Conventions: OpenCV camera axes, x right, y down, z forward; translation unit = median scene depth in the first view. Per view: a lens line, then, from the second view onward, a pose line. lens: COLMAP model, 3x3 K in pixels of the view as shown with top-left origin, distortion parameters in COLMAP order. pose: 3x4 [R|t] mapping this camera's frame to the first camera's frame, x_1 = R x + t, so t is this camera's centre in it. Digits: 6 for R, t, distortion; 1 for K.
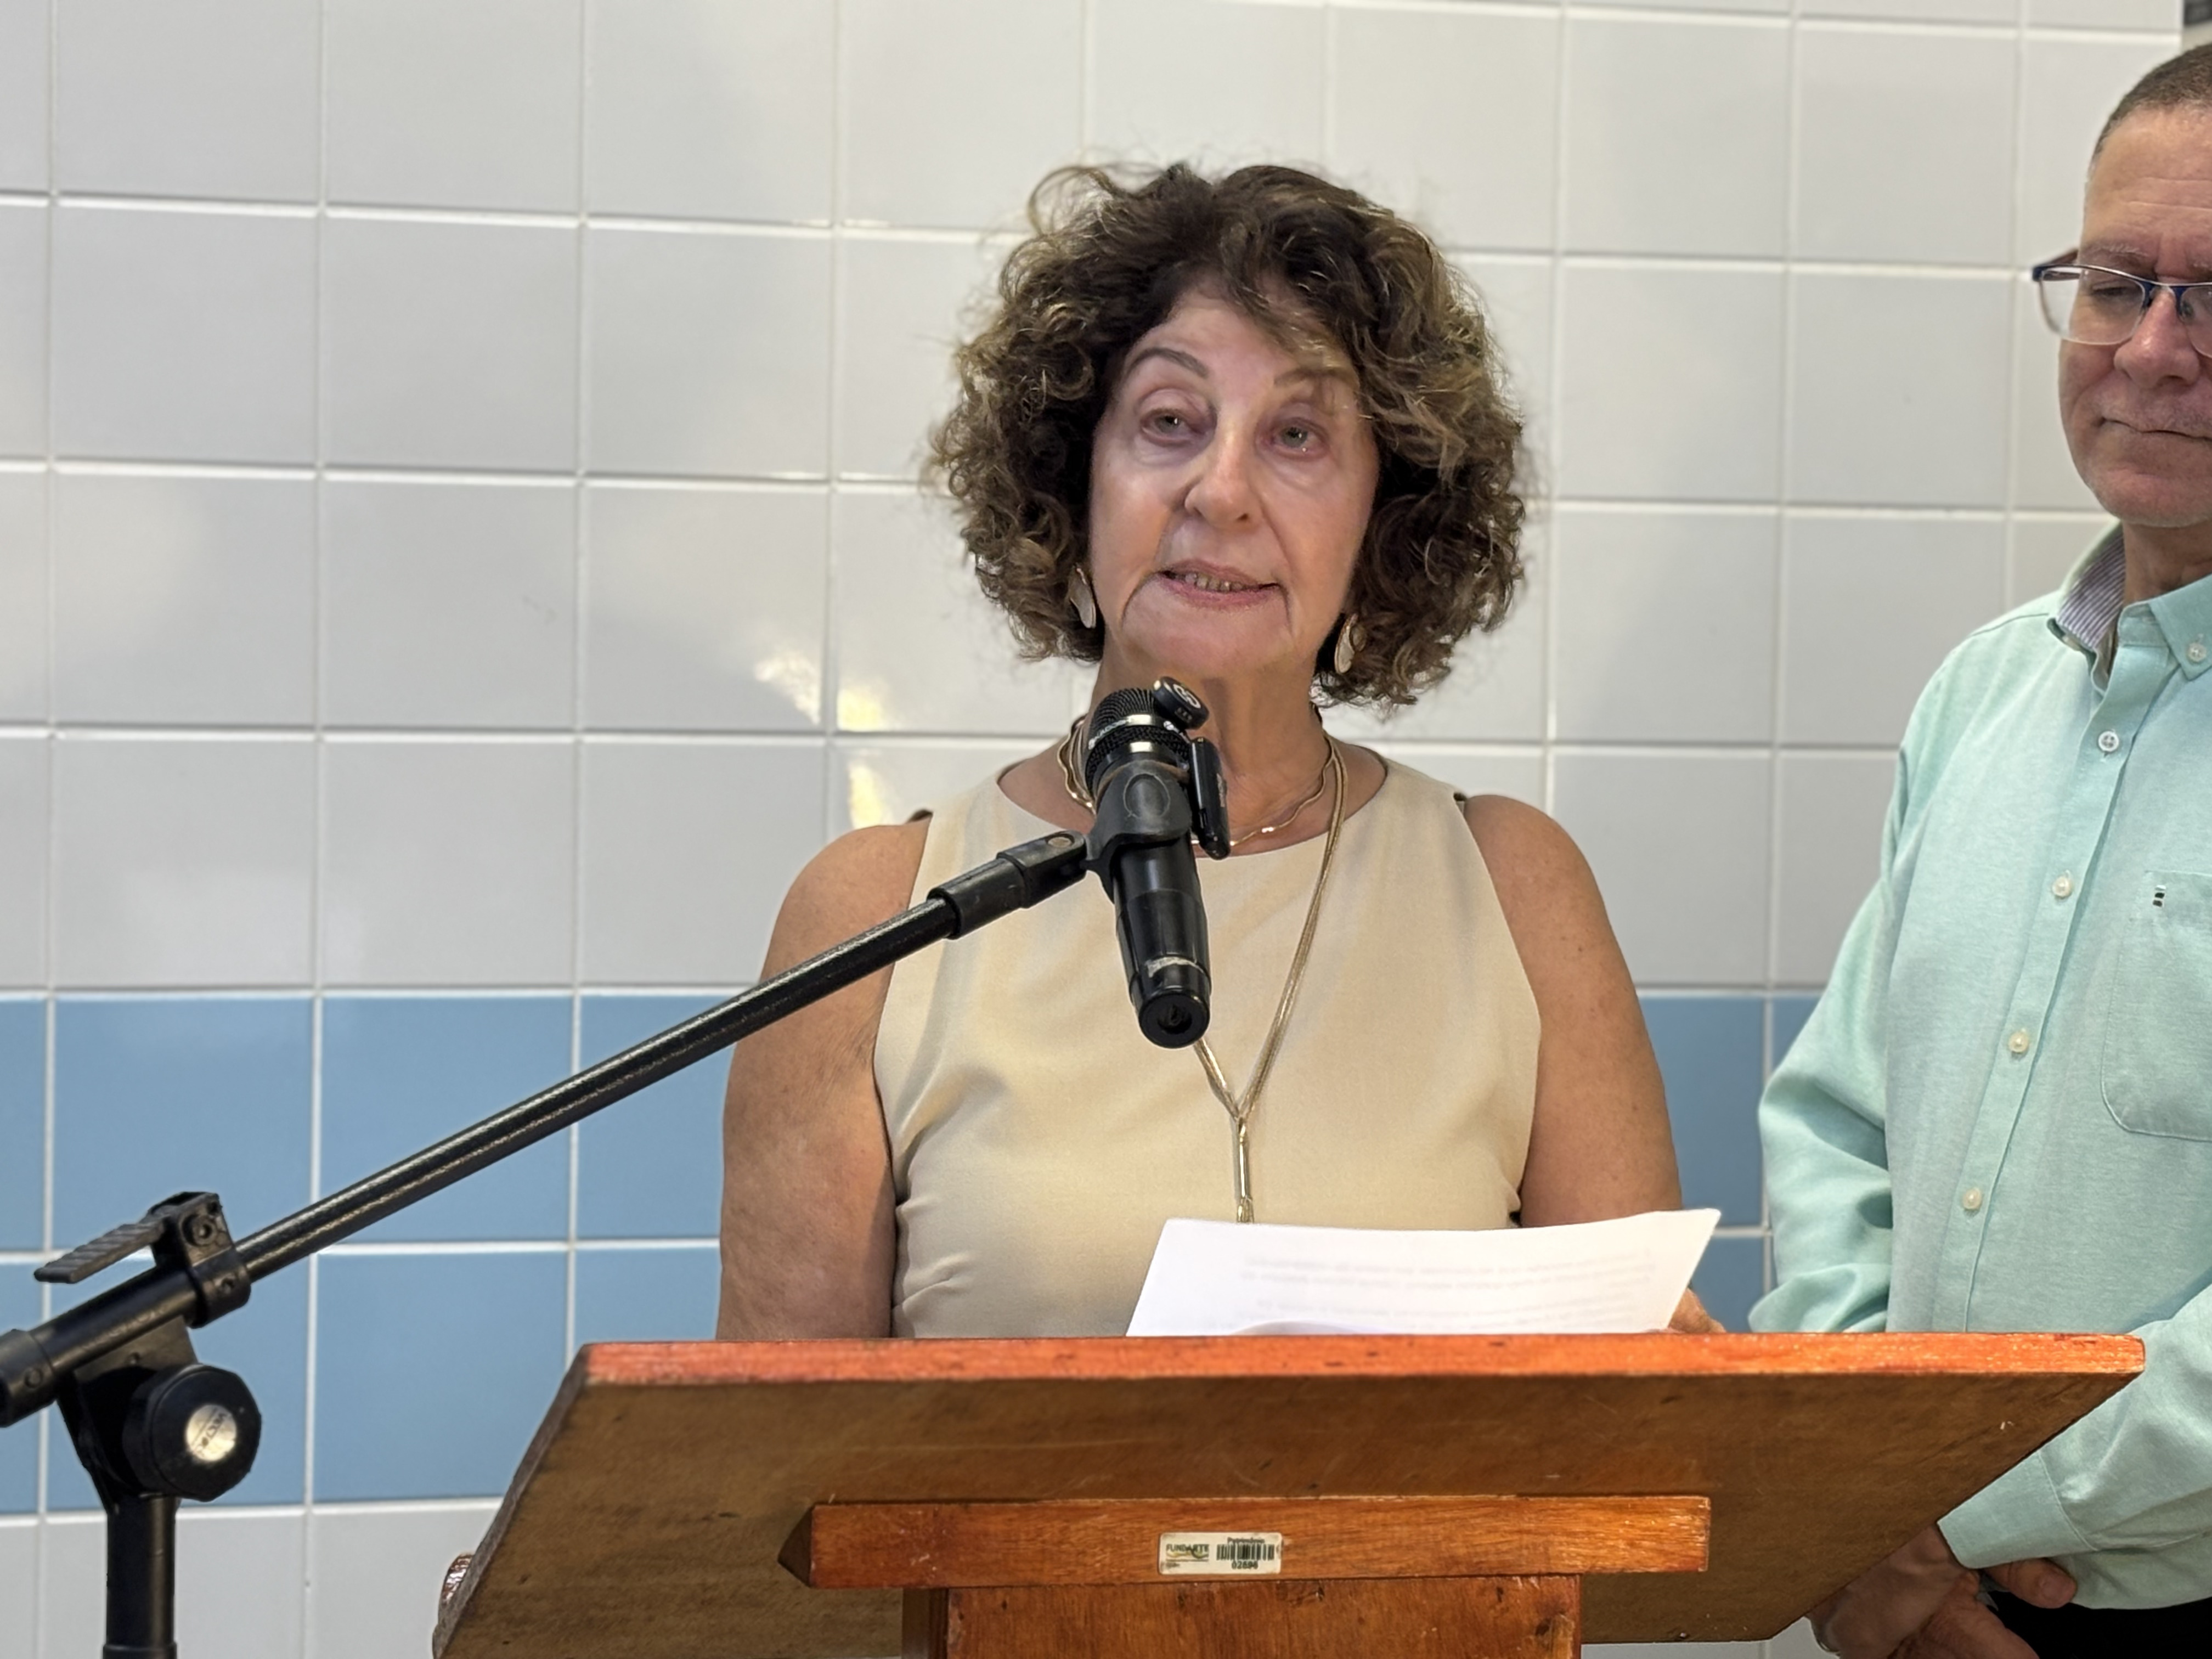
lens RADIAL K [[5027.4, 0, 1098.3], [0, 5027.4, 826.6], [0, 0, 1]] dist [0.068704, 0.000000]
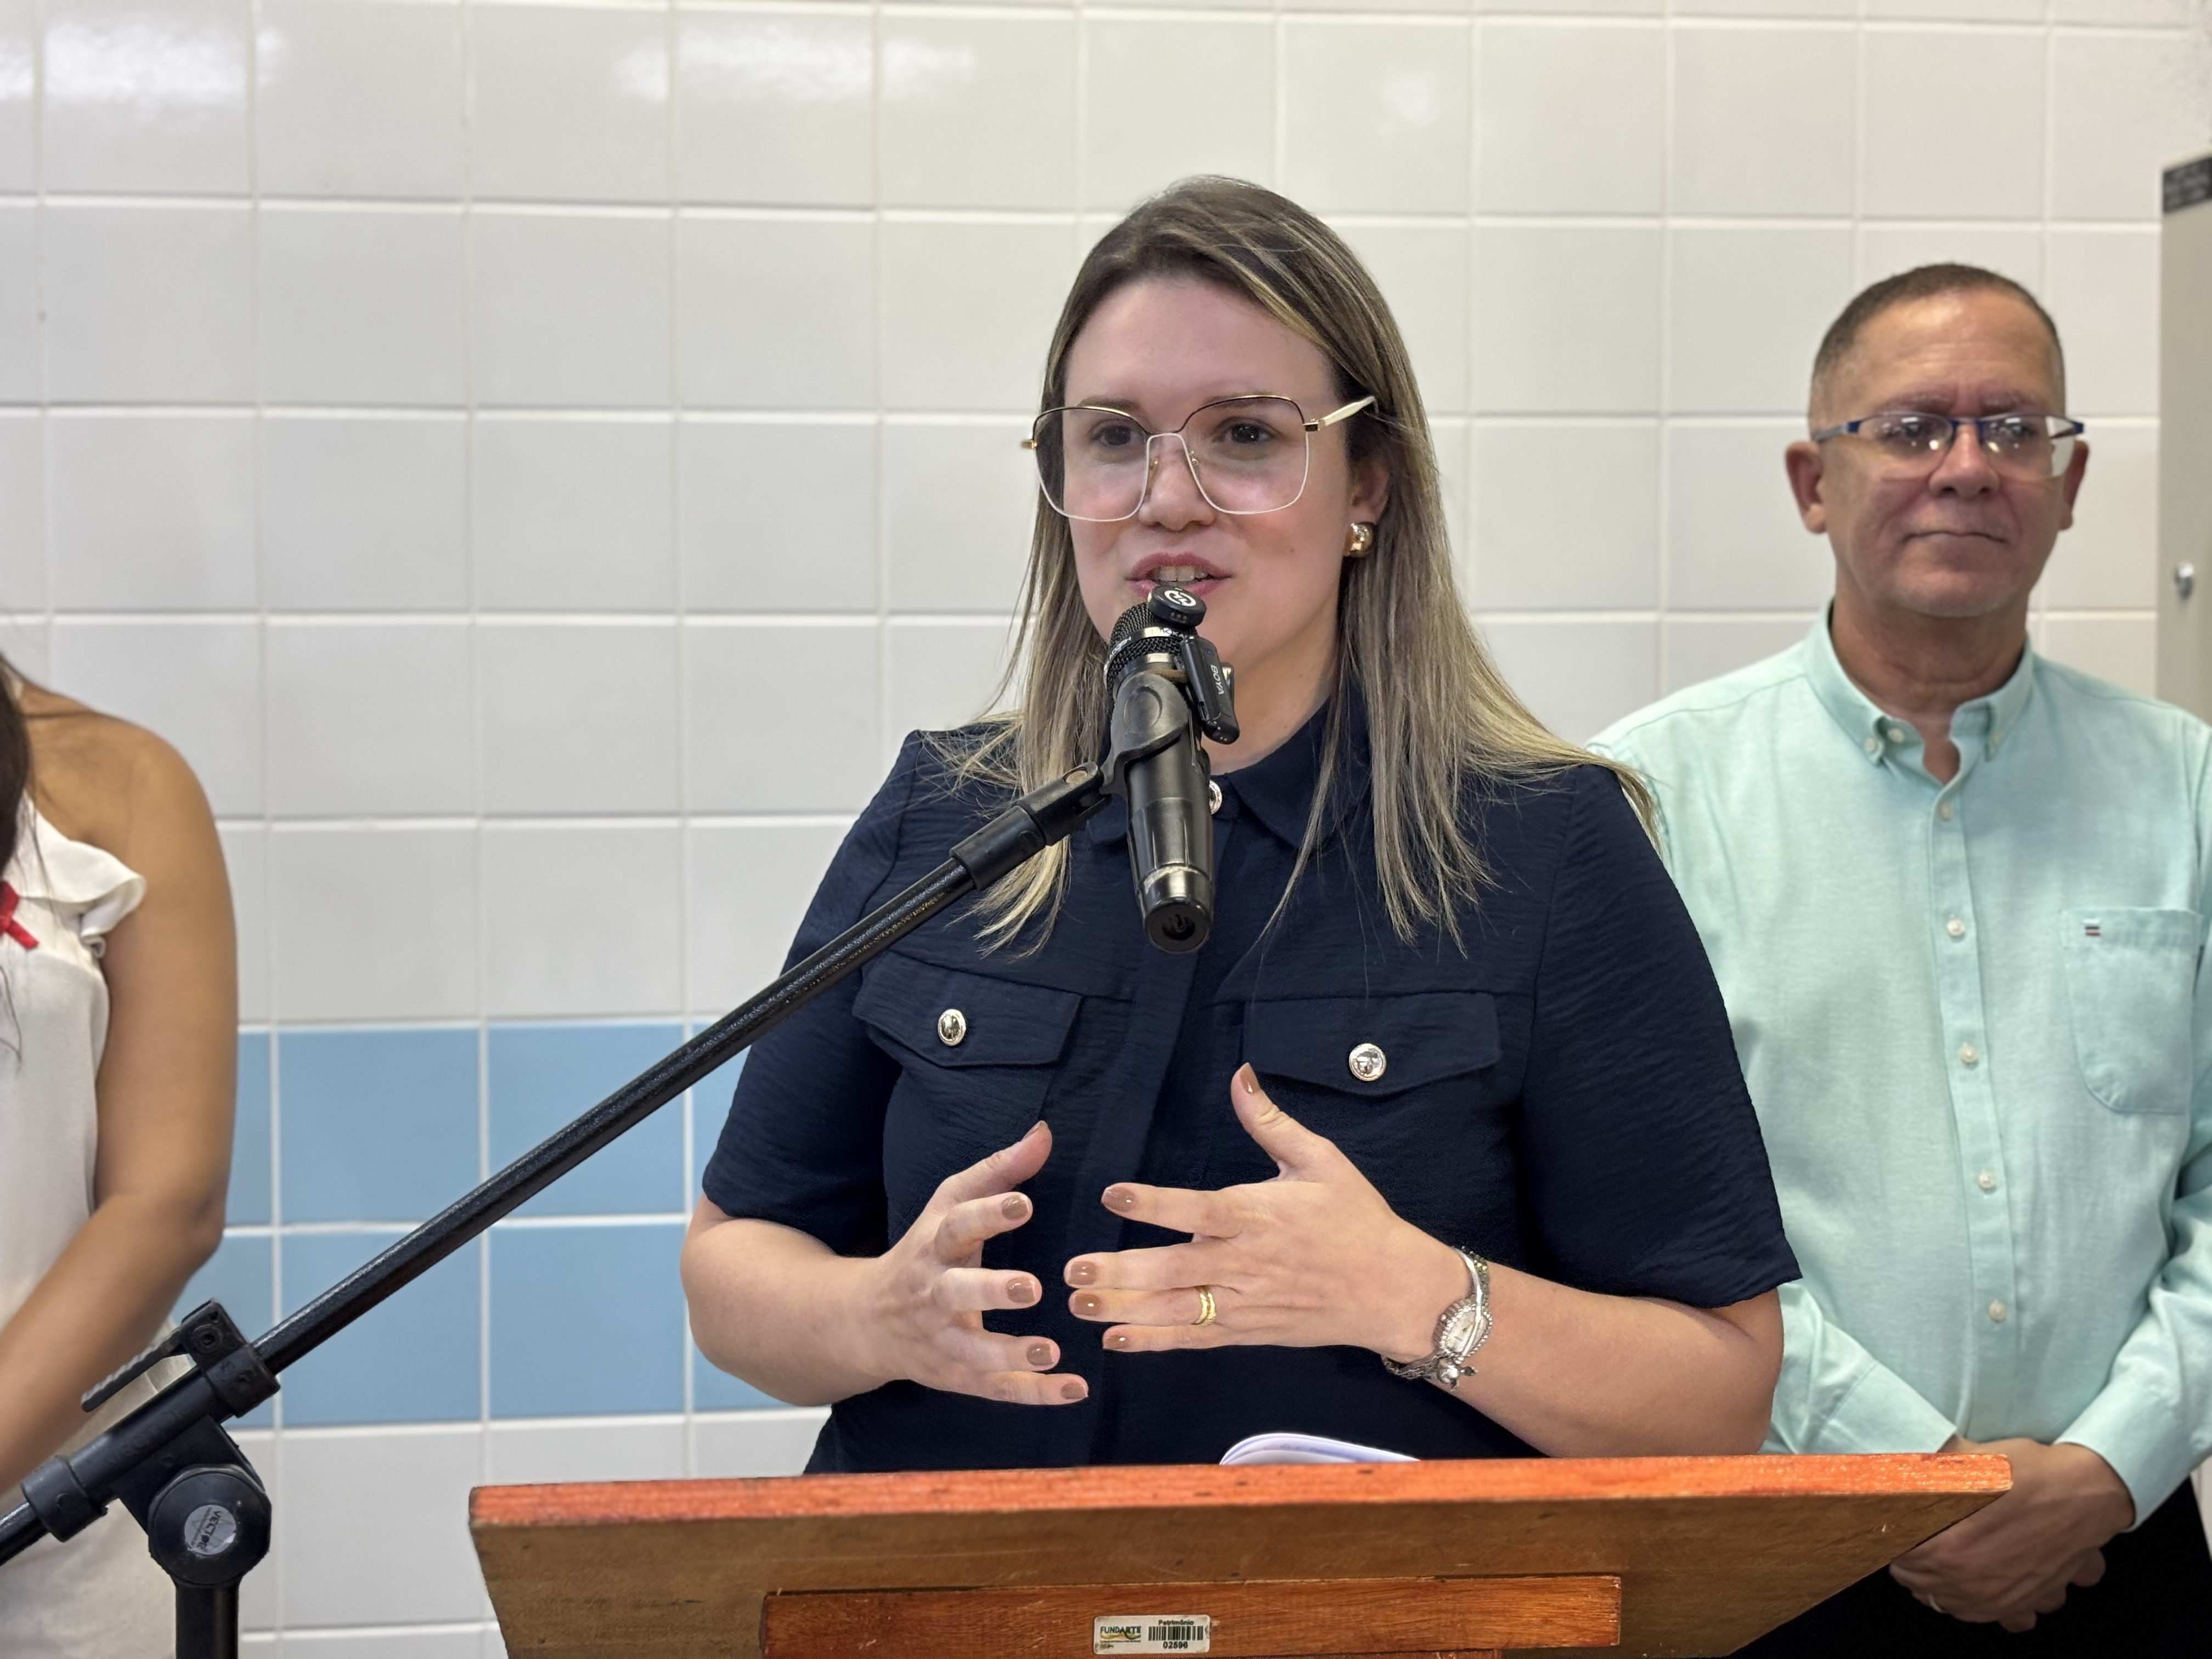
lens RADIAL K [[3293.2, 0, 1119.9], [0, 3293.2, 828.1], [0, 0, 1]] dist [0.026870, 0.000000]
pose [[0.991439, -0.016867, -0.129480, 0.116592], [0.017985, 0.999810, 0.007472, -0.035835], [0.129330, -0.009736, 0.991554, 0.309261]]
